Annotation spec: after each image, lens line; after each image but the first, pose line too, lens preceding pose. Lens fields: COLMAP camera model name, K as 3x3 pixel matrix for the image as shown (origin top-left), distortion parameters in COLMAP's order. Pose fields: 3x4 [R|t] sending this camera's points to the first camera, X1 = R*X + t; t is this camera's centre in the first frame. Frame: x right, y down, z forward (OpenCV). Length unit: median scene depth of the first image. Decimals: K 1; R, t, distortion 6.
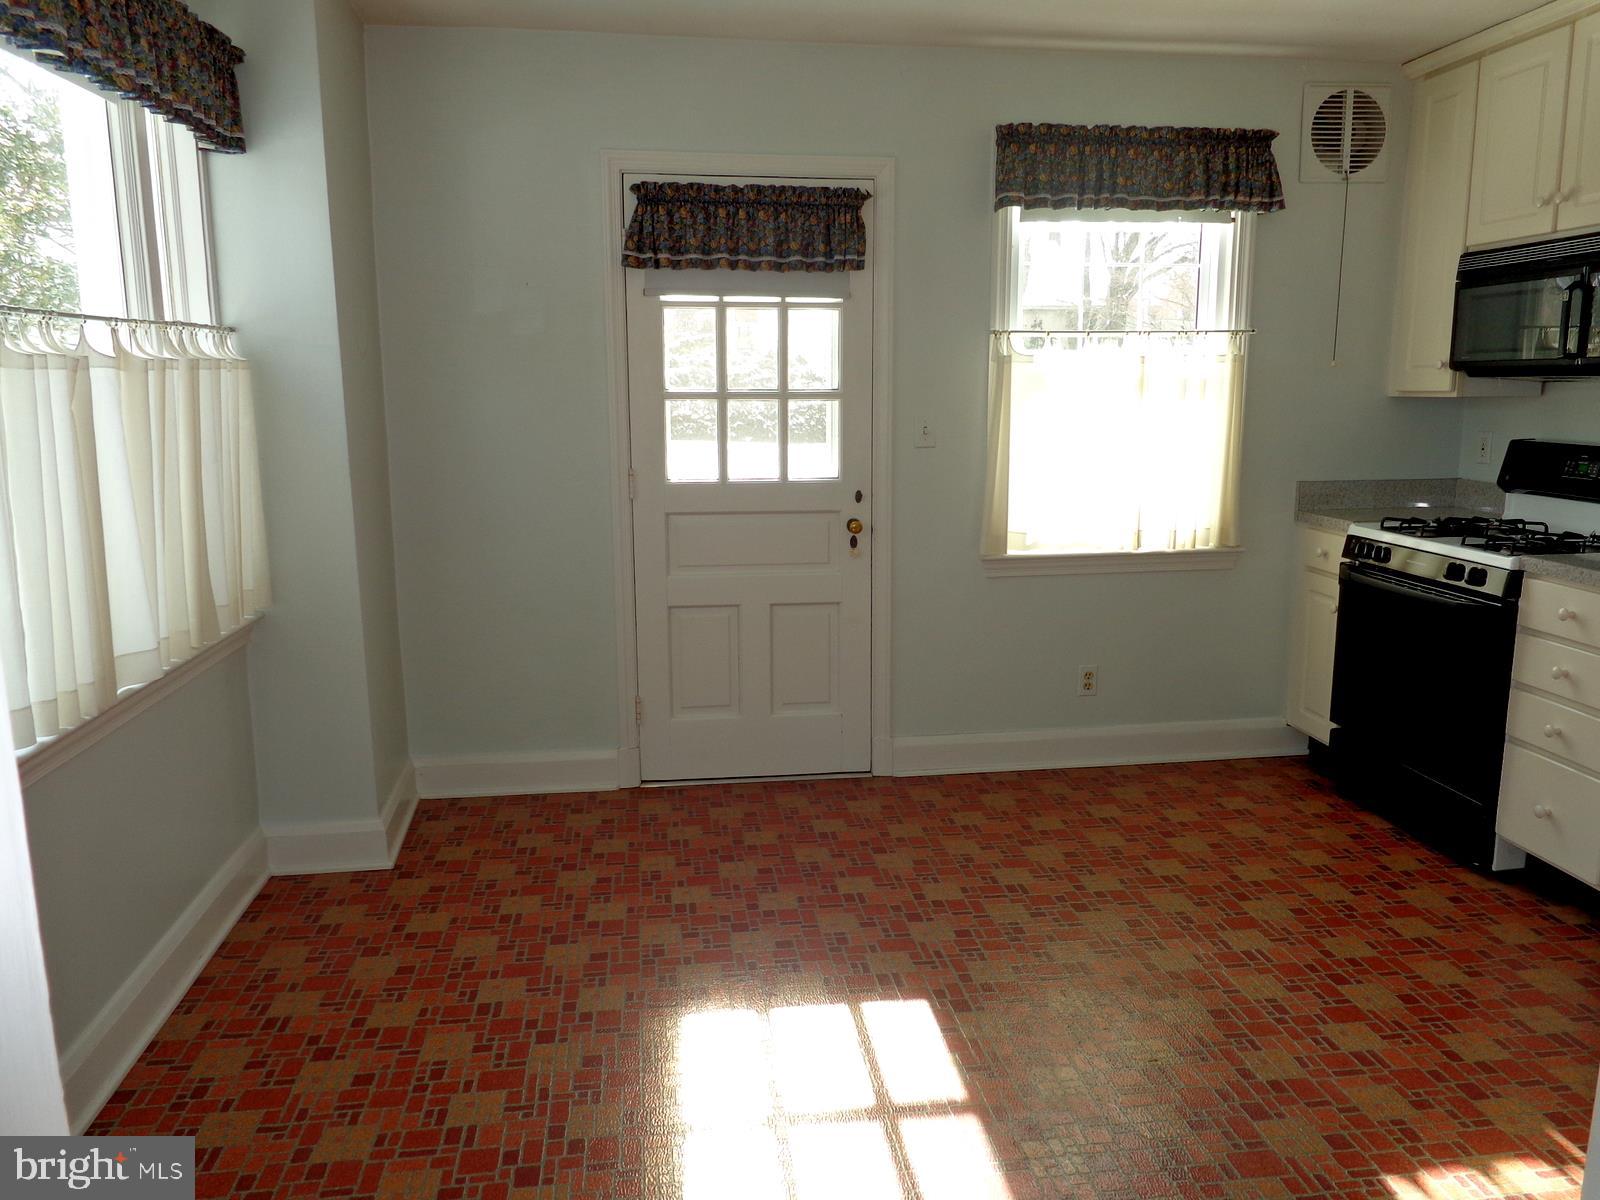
lens RADIAL K [[1191.1, 0, 805.8], [0, 1191.1, 607.5], [0, 0, 1]] dist [-0.004908, -0.003725]
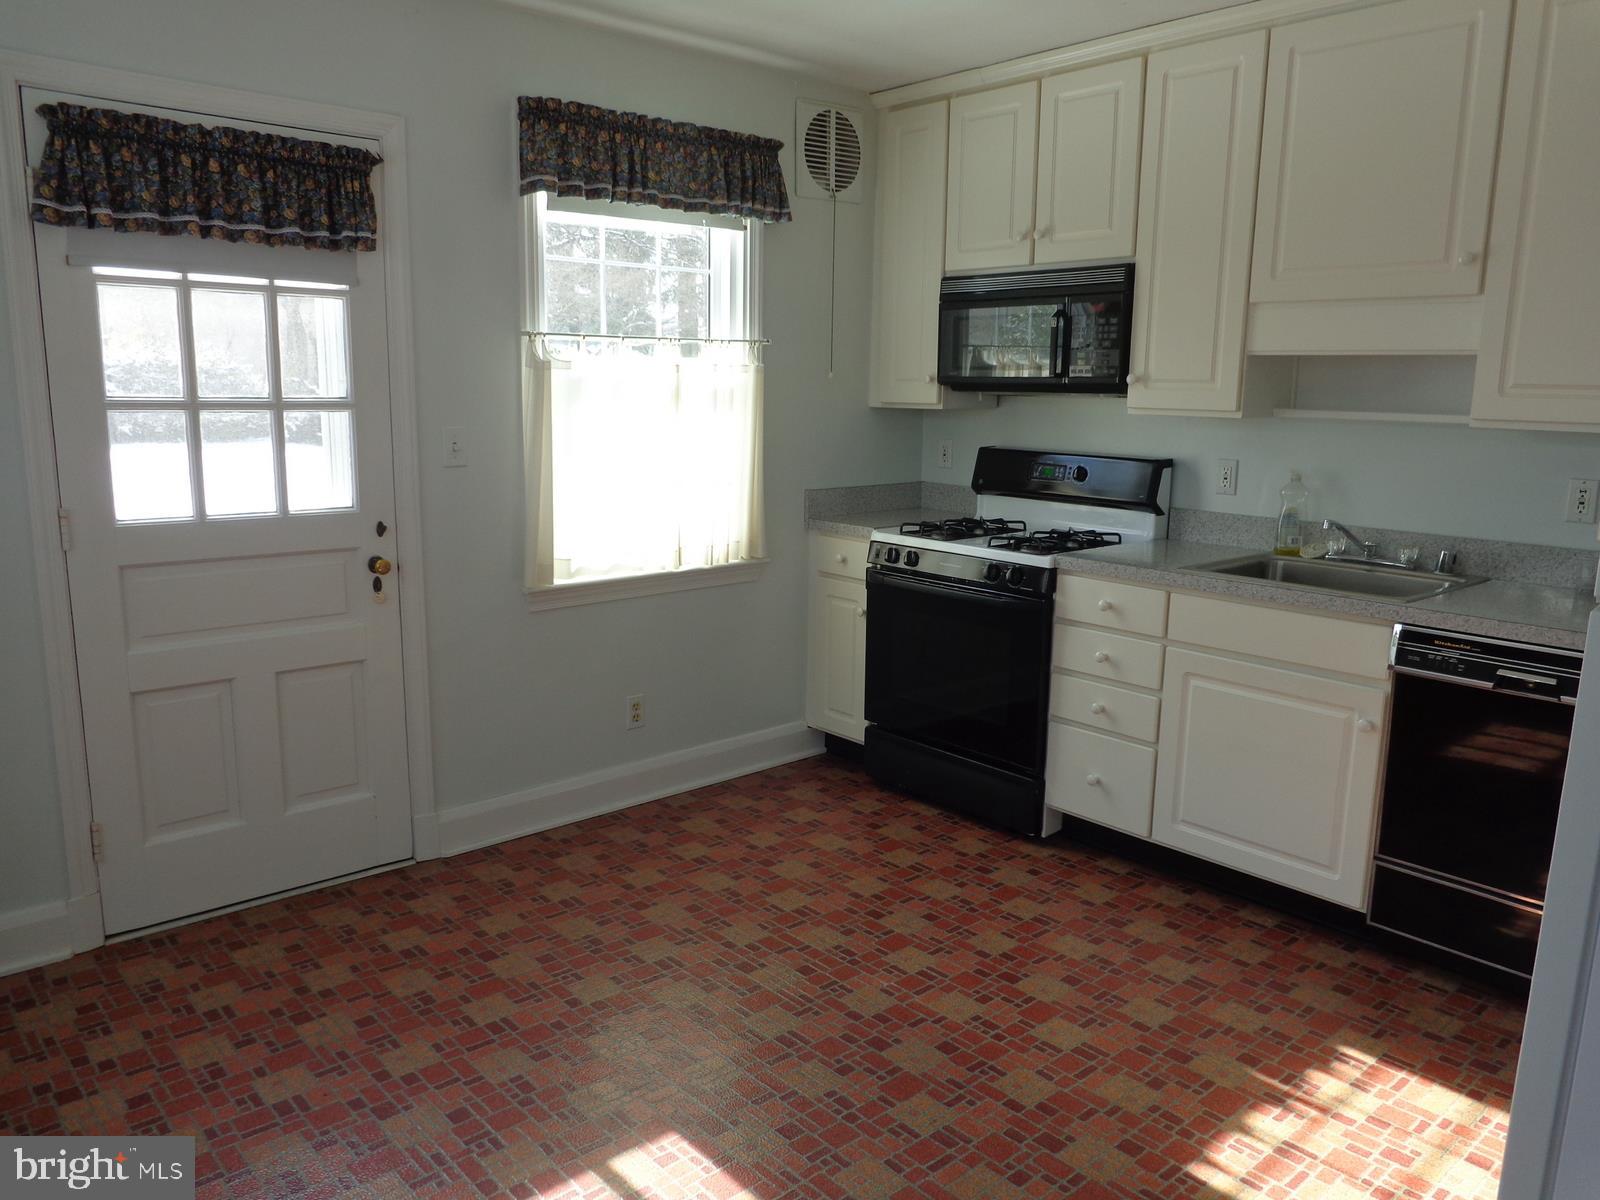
lens RADIAL K [[1191.1, 0, 808.0], [0, 1191.1, 606.2], [0, 0, 1]] dist [-0.004908, -0.003725]
pose [[0.826877, -0.089222, 0.555260, -0.184628], [0.087277, 0.995731, 0.030029, -0.042503], [-0.555569, 0.023631, 0.831134, 0.172912]]
